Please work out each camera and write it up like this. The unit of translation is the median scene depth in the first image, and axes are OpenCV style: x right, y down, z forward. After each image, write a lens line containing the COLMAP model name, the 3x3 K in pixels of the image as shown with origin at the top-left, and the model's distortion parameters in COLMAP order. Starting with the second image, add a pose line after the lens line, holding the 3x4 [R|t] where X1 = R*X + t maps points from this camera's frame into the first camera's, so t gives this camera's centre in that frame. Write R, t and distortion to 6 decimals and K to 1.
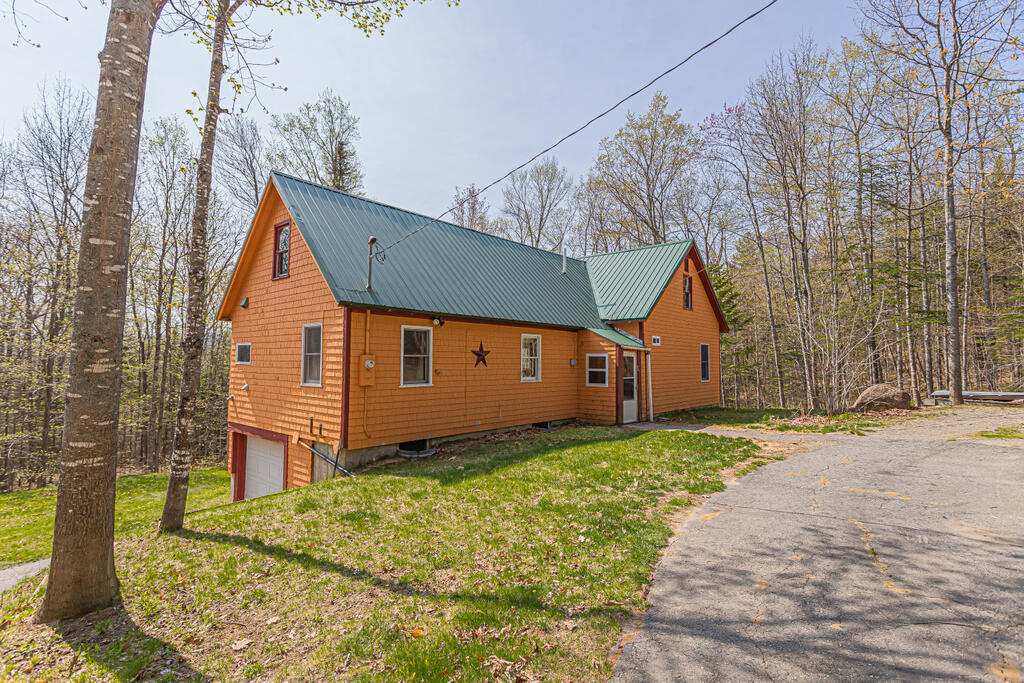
lens RADIAL K [[511.6, 0, 510.6], [0, 511.6, 342.6], [0, 0, 1]] dist [-0.000013, 0.000005]
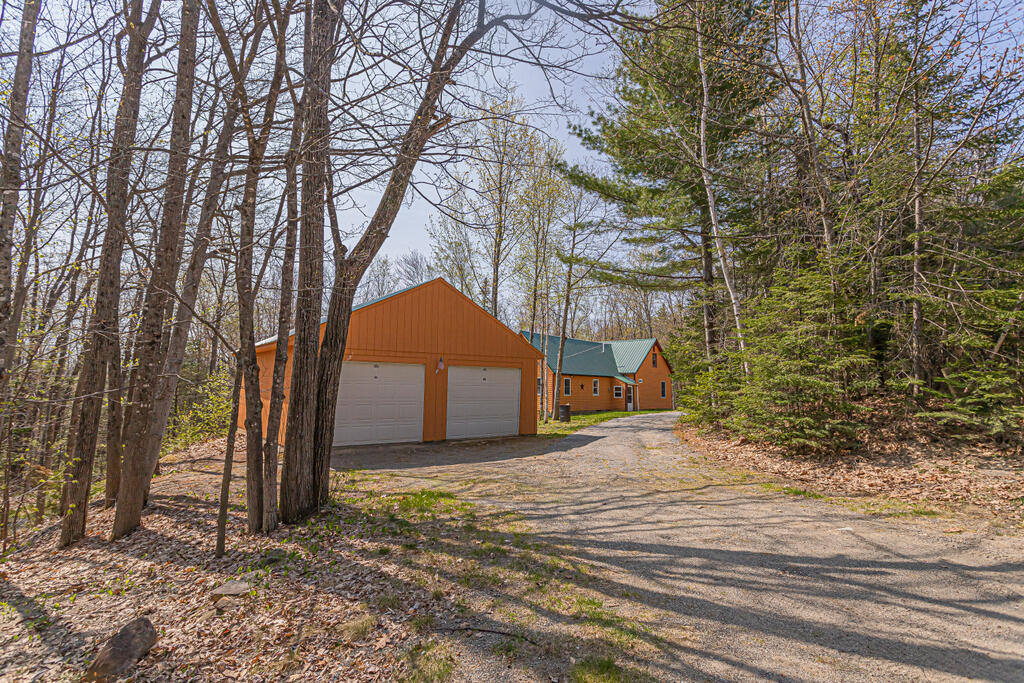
lens RADIAL K [[511.6, 0, 513.6], [0, 511.6, 343.1], [0, 0, 1]] dist [-0.000013, 0.000005]
pose [[0.999959, 0.007403, -0.005199, -0.378130], [-0.007665, 0.998605, -0.052233, -0.059690], [0.004805, 0.052271, 0.998621, -1.748938]]
